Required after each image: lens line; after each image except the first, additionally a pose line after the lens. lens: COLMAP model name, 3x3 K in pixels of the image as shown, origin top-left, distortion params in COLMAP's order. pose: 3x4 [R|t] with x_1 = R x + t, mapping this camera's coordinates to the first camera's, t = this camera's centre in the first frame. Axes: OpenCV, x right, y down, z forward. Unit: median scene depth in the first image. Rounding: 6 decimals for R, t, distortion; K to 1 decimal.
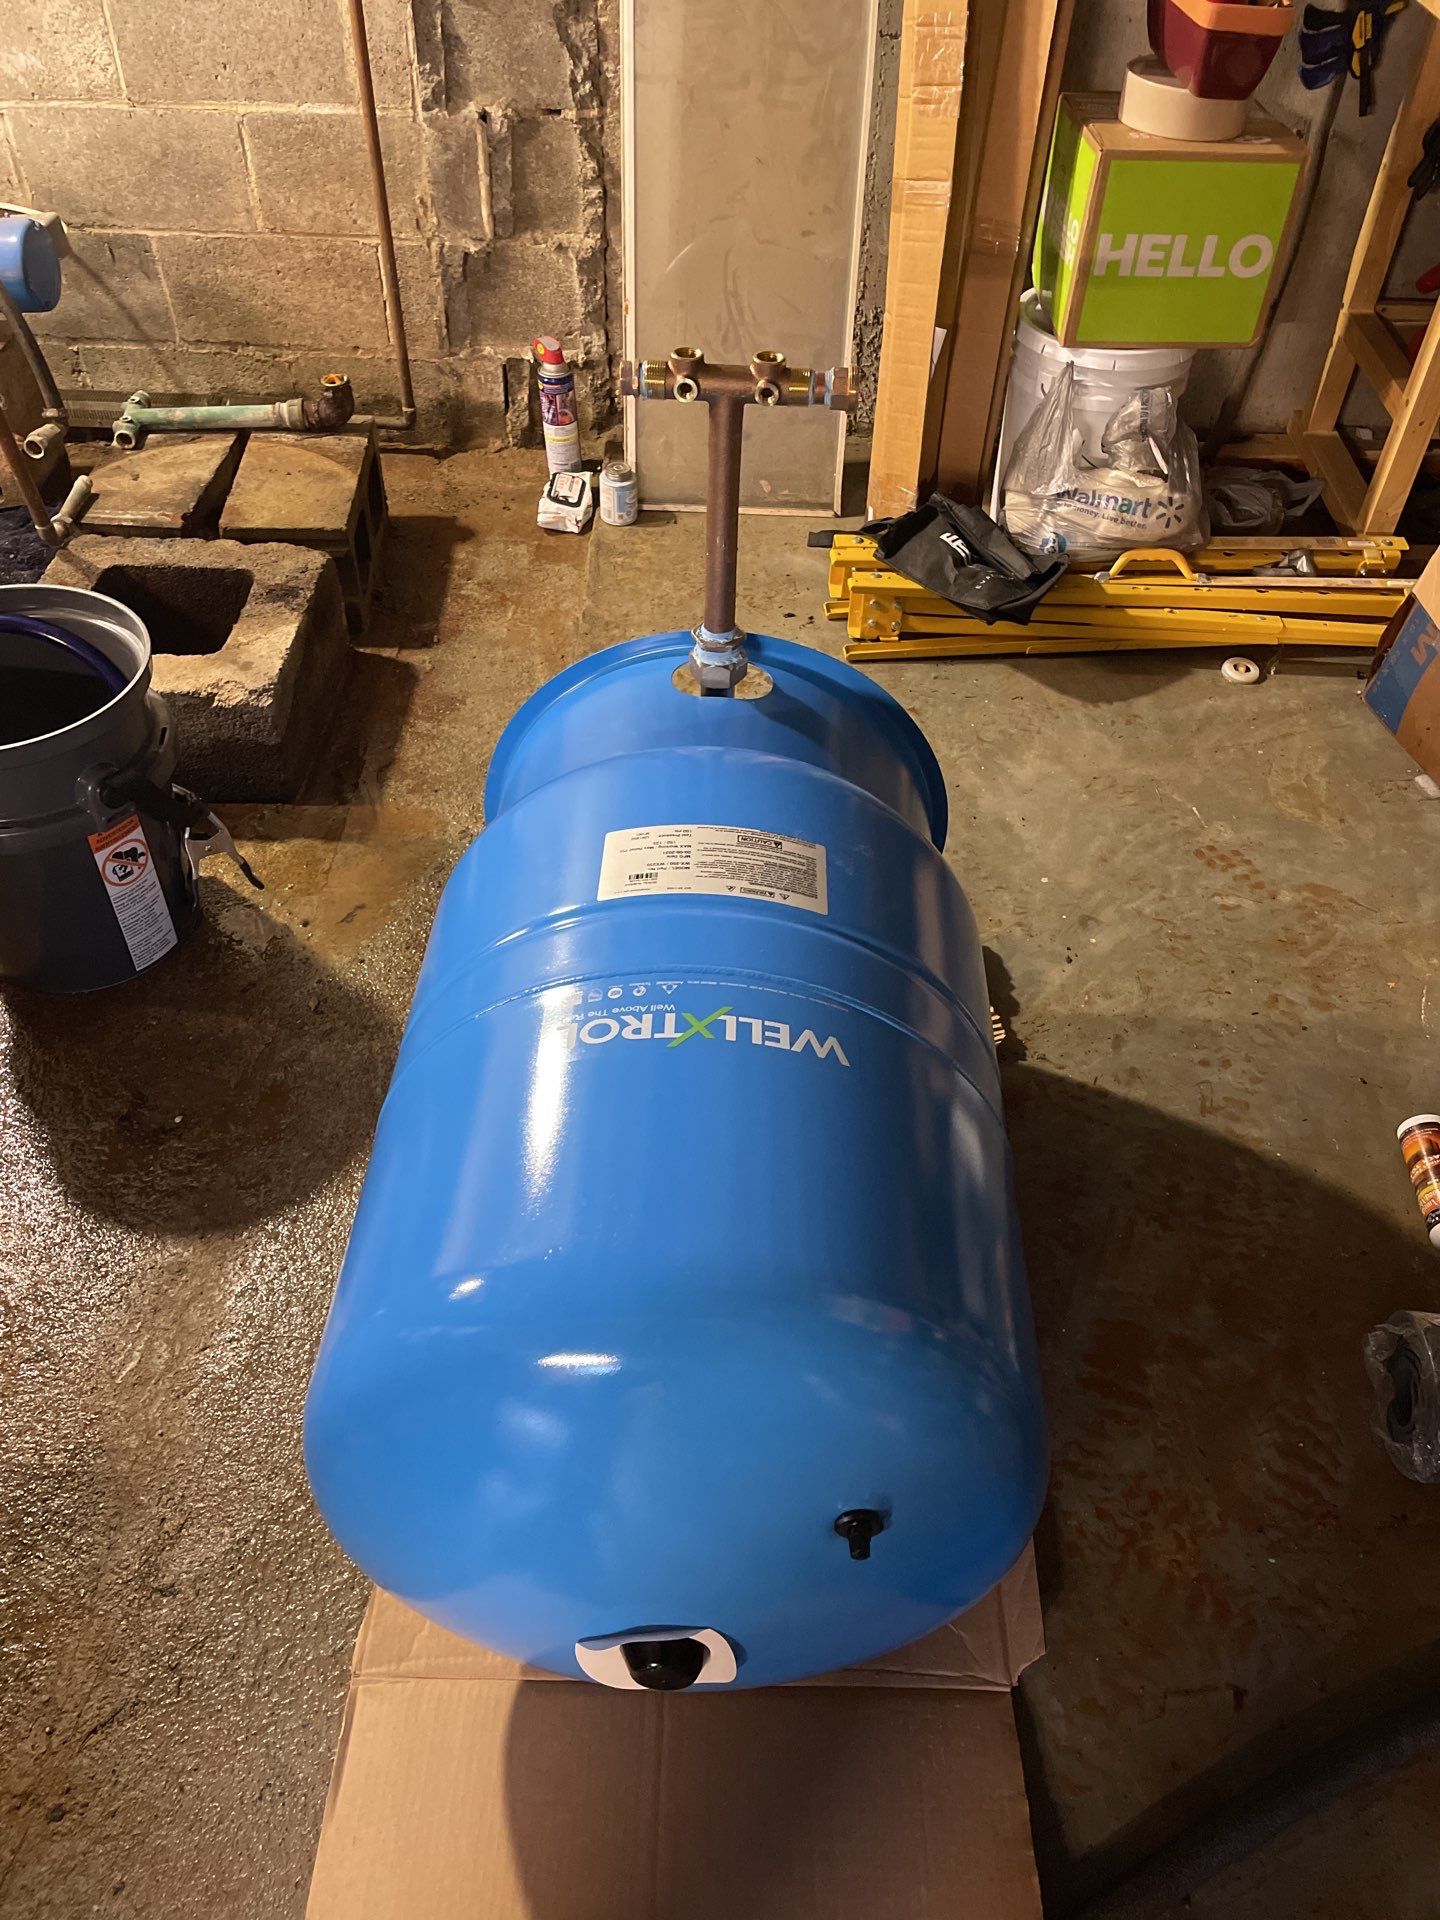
lens RADIAL K [[1420.1, 0, 720.0], [0, 1420.1, 960.0], [0, 0, 1]] dist [0.079461, -0.104171]
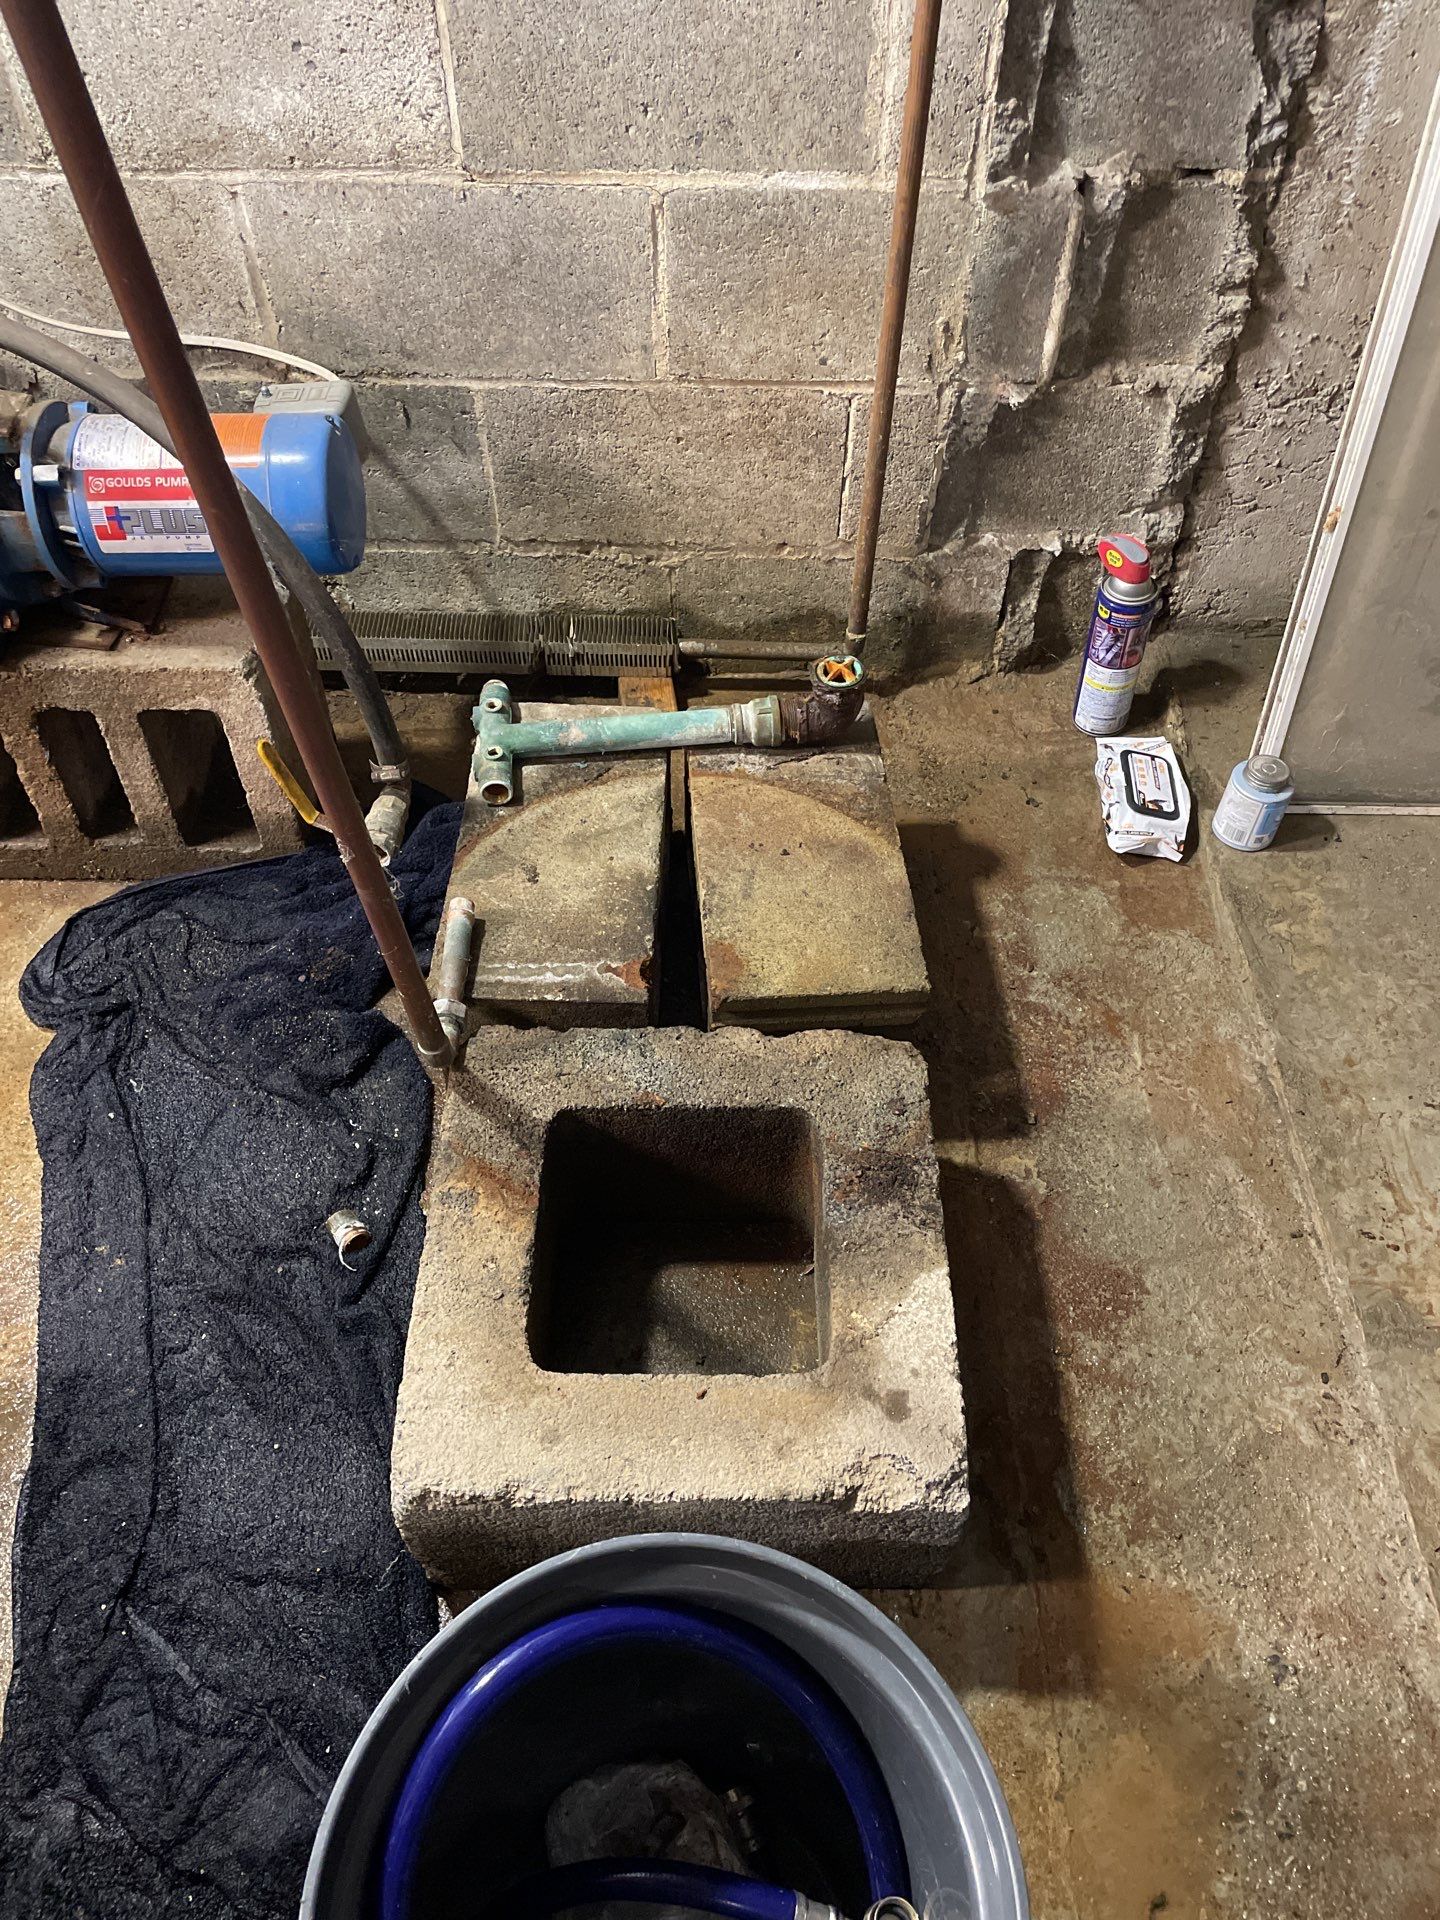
lens RADIAL K [[1420.1, 0, 720.0], [0, 1420.1, 960.0], [0, 0, 1]] dist [0.079461, -0.104171]
pose [[0.999720, -0.023532, 0.002438, -0.313886], [0.023243, 0.996167, 0.084331, -0.328149], [-0.004413, -0.084251, 0.996435, 0.402244]]
